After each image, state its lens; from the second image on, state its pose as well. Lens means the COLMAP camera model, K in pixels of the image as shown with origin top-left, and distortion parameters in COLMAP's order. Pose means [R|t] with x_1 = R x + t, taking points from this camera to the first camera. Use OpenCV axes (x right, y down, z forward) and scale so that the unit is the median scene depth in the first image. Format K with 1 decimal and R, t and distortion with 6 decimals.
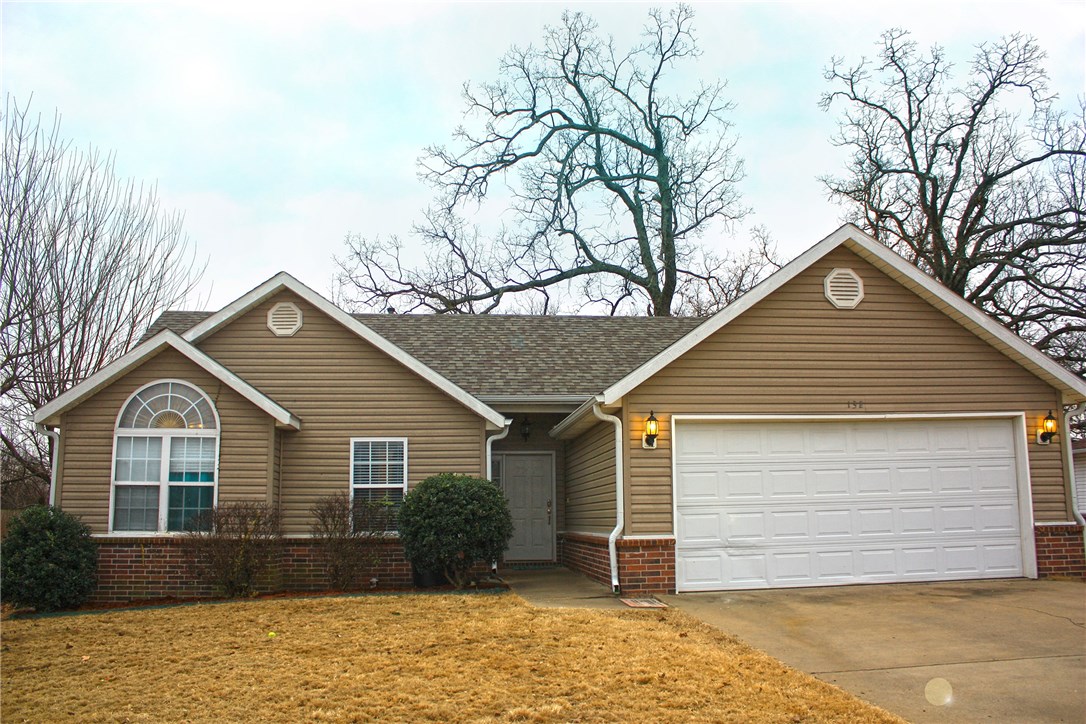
lens RADIAL K [[896.0, 0, 545.5], [0, 896.0, 358.0], [0, 0, 1]] dist [-0.137094, 0.082247]
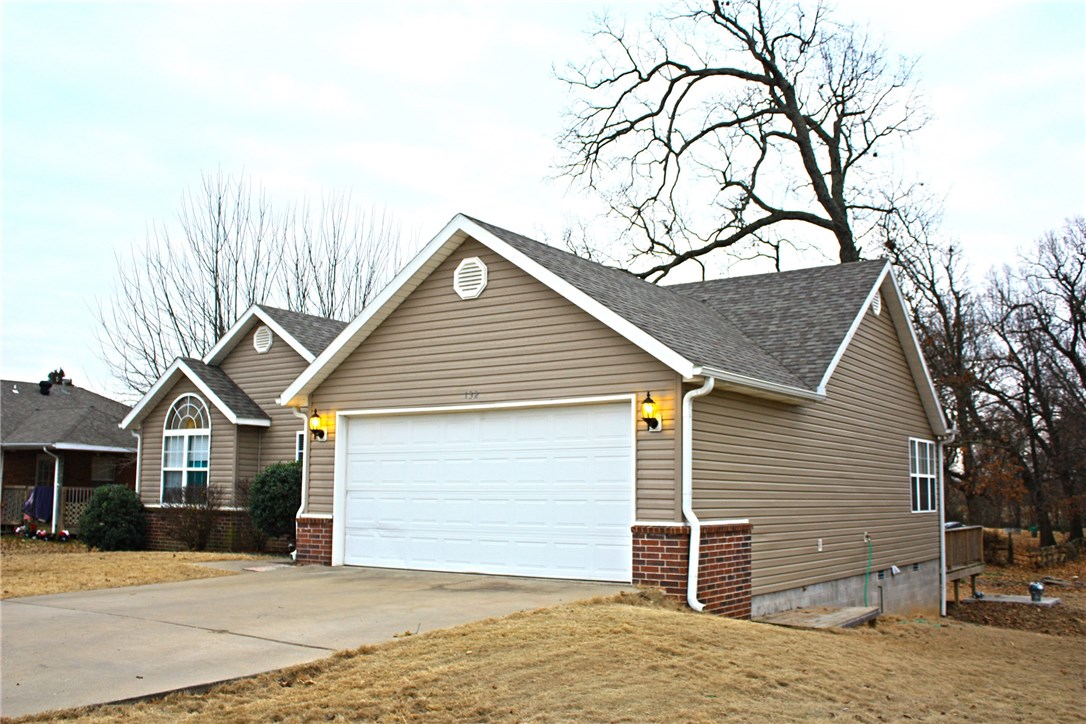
lens RADIAL K [[1042.8, 0, 534.8], [0, 1042.8, 357.3], [0, 0, 1]] dist [-0.145358, 0.000000]
pose [[0.761689, -0.067628, -0.644404, 1.042097], [0.097159, 0.995215, 0.010398, 0.004444], [0.640617, -0.070529, 0.764615, 0.128064]]
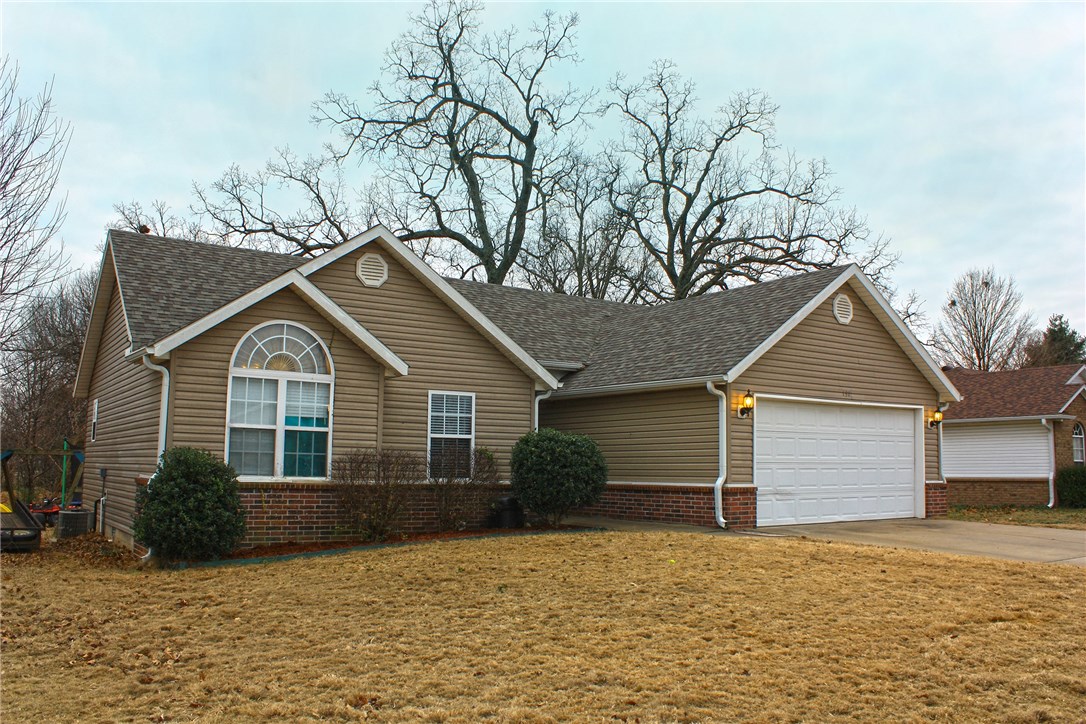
lens RADIAL K [[896.0, 0, 546.2], [0, 896.0, 362.8], [0, 0, 1]] dist [-0.137094, 0.082247]
pose [[0.877551, 0.078371, 0.473036, -0.649139], [-0.106822, 0.993712, 0.033536, 0.007002], [-0.467433, -0.079960, 0.880405, -0.003149]]
